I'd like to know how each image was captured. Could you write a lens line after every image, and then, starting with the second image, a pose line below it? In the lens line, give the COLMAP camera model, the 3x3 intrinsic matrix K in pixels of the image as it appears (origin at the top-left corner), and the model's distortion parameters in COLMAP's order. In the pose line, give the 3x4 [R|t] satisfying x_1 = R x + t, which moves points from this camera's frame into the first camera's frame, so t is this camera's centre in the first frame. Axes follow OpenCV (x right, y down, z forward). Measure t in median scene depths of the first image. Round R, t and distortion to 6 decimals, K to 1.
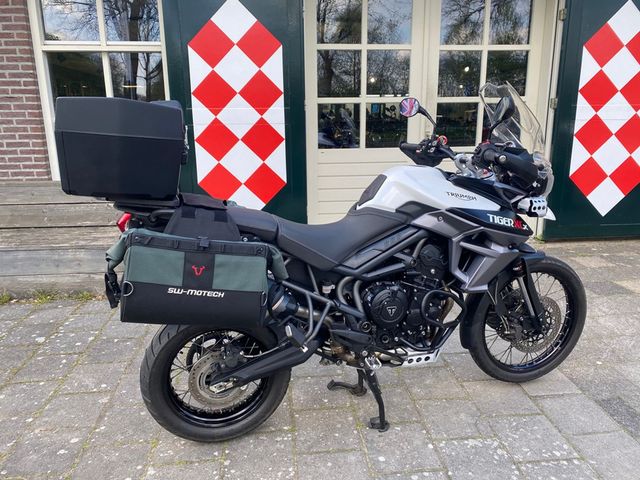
lens RADIAL K [[482.6, 0, 318.3], [0, 482.6, 236.7], [0, 0, 1]] dist [0.026475, -0.020140]
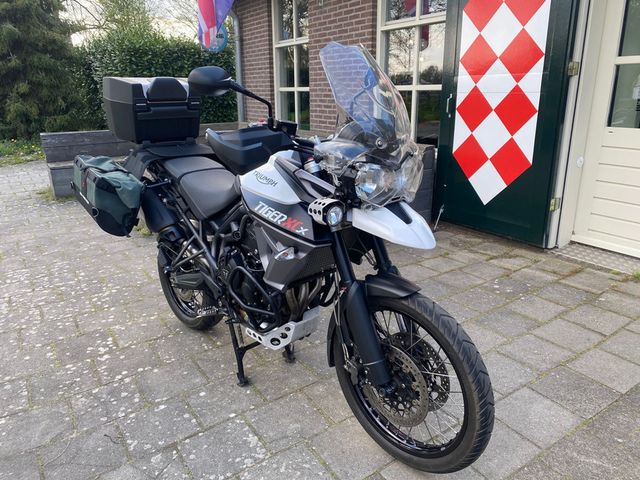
lens RADIAL K [[482.6, 0, 321.3], [0, 482.6, 233.1], [0, 0, 1]] dist [0.026475, -0.020140]
pose [[0.466475, 0.256281, -0.846594, 0.968054], [-0.204025, 0.962473, 0.178942, -0.143051], [0.860683, 0.089254, 0.501257, 0.546125]]
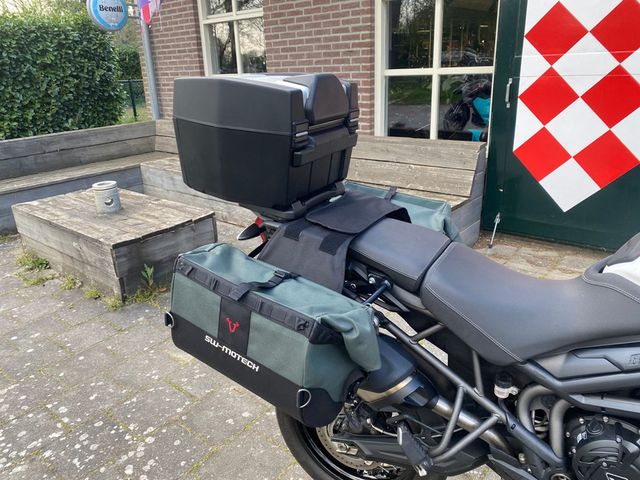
lens RADIAL K [[482.6, 0, 317.4], [0, 482.6, 235.2], [0, 0, 1]] dist [0.026475, -0.020140]
pose [[0.705702, 0.216520, -0.674614, 0.186755], [-0.136620, 0.975876, 0.170296, -0.126535], [0.695212, -0.028012, 0.718258, 0.354039]]
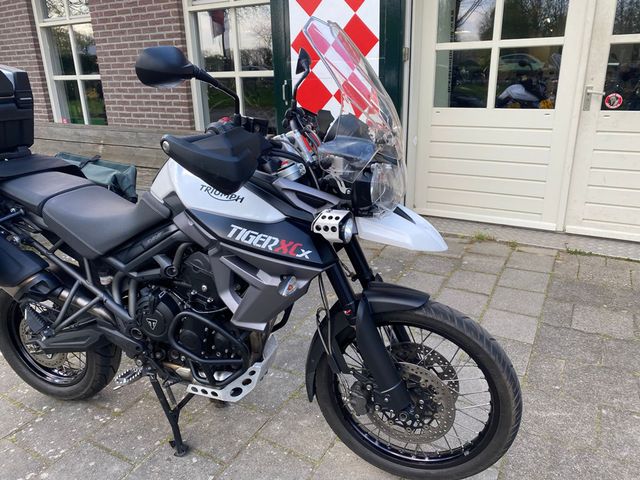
lens RADIAL K [[482.6, 0, 320.2], [0, 482.6, 234.6], [0, 0, 1]] dist [0.026475, -0.020140]
pose [[0.817060, 0.173849, -0.549718, 0.685951], [-0.120320, 0.983878, 0.132318, -0.114869], [0.563858, -0.041969, 0.824804, 0.422773]]
